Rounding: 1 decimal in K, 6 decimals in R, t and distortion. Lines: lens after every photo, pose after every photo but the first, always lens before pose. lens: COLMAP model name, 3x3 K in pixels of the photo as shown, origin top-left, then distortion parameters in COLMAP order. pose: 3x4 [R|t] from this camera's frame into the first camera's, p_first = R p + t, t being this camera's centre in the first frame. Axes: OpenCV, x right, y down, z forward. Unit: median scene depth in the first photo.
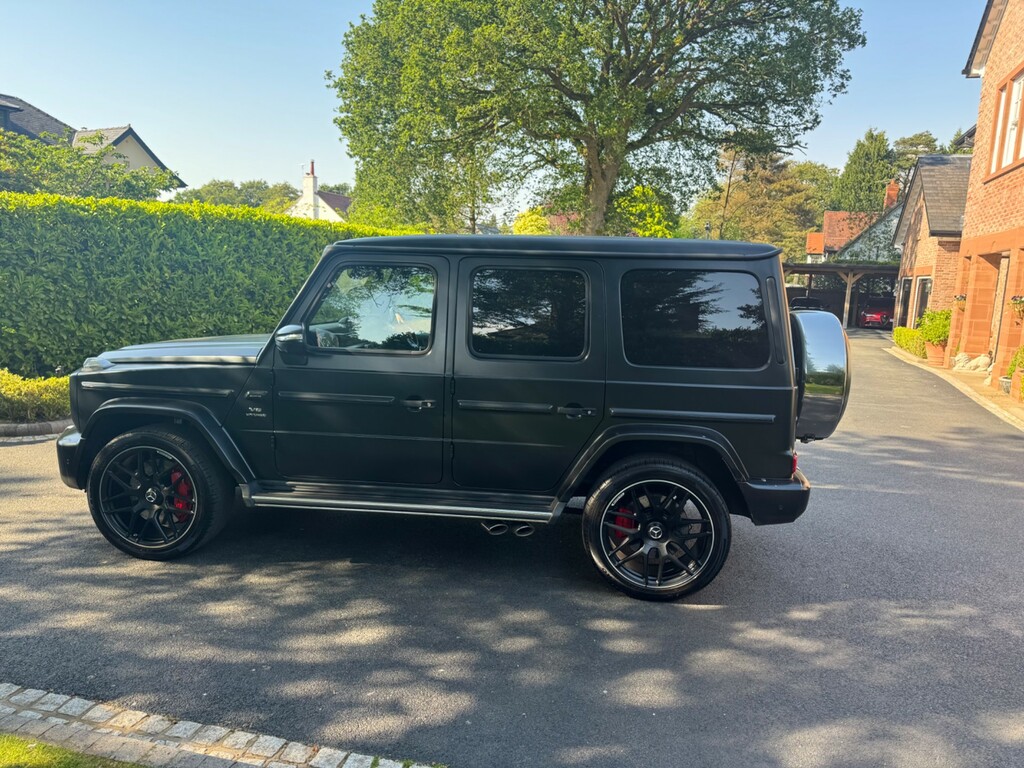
lens RADIAL K [[762.1, 0, 513.1], [0, 762.1, 383.9], [0, 0, 1]] dist [0.050640, -0.056214]
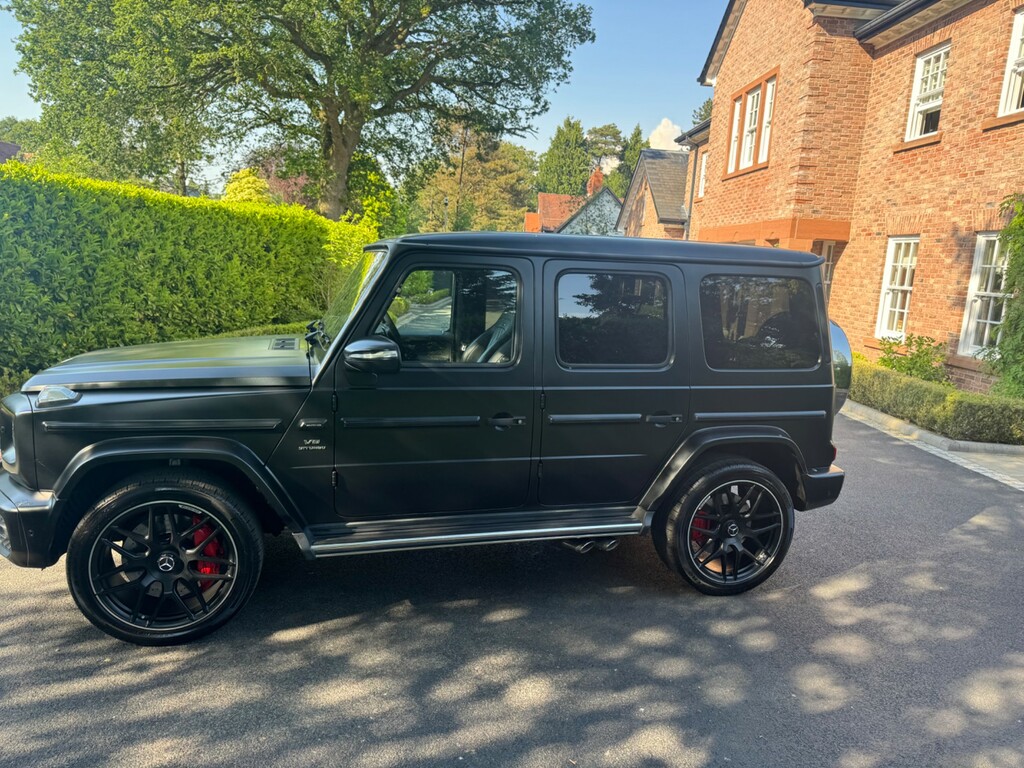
lens RADIAL K [[762.1, 0, 529.1], [0, 762.1, 388.2], [0, 0, 1]] dist [0.050640, -0.056214]
pose [[0.913868, -0.052343, 0.402624, -0.095274], [0.034356, 0.998068, 0.051773, -0.012247], [-0.404556, -0.033481, 0.913900, 0.034067]]
